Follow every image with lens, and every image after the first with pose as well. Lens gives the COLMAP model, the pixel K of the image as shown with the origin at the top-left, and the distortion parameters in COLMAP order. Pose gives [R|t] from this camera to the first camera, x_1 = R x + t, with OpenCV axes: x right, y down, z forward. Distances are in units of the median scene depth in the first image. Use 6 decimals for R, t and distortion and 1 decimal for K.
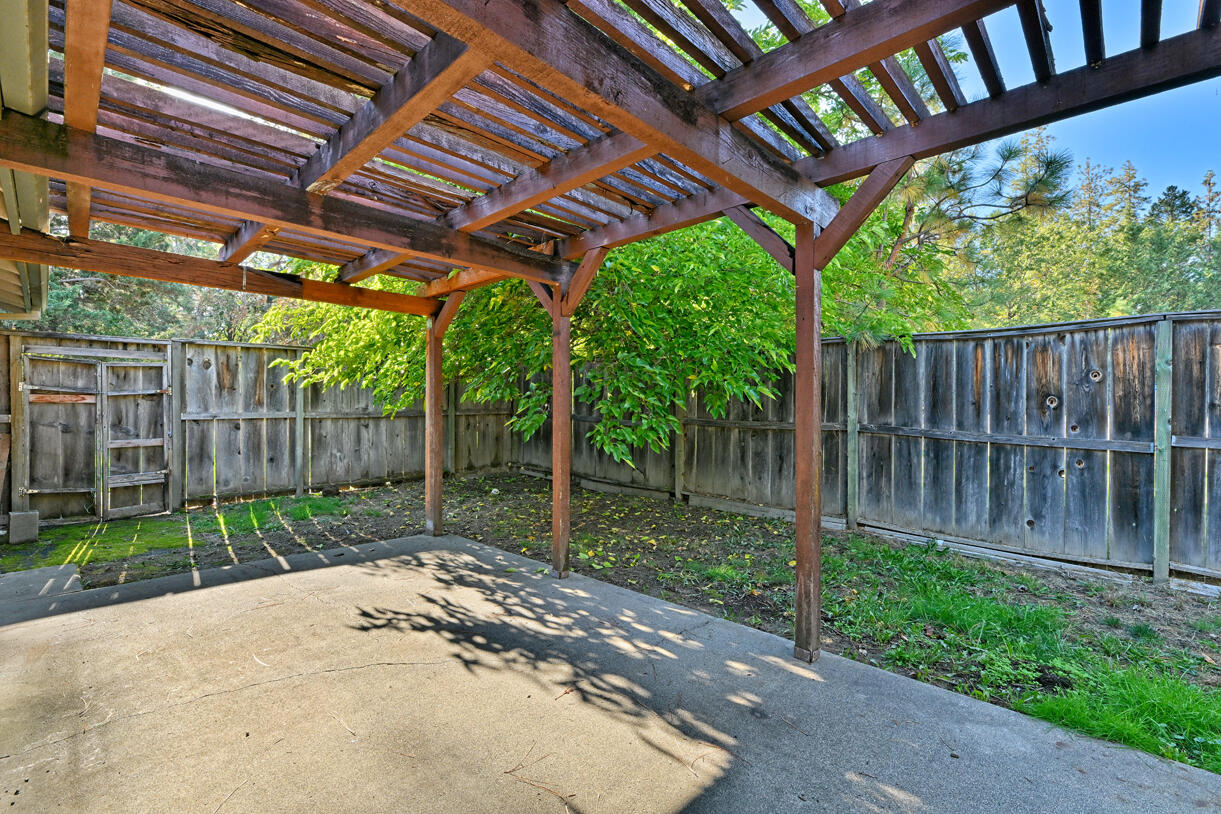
lens RADIAL K [[536.7, 0, 610.7], [0, 536.7, 408.5], [0, 0, 1]] dist [-0.001214, -0.000088]
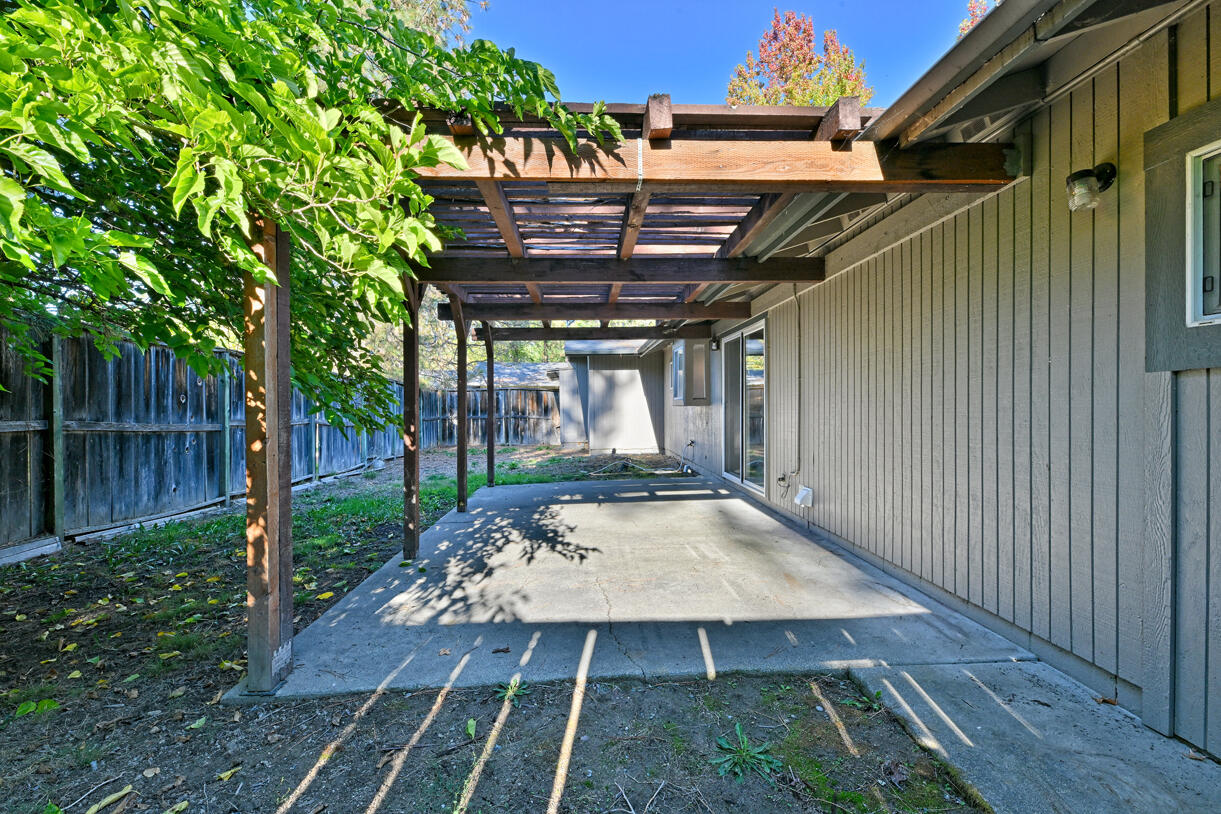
lens RADIAL K [[536.7, 0, 608.0], [0, 536.7, 409.7], [0, 0, 1]] dist [-0.001214, -0.000088]
pose [[-0.730837, 0.002157, 0.682548, -1.014134], [0.007233, 0.999963, 0.004584, 0.019625], [-0.682513, 0.008287, -0.730826, 1.394572]]
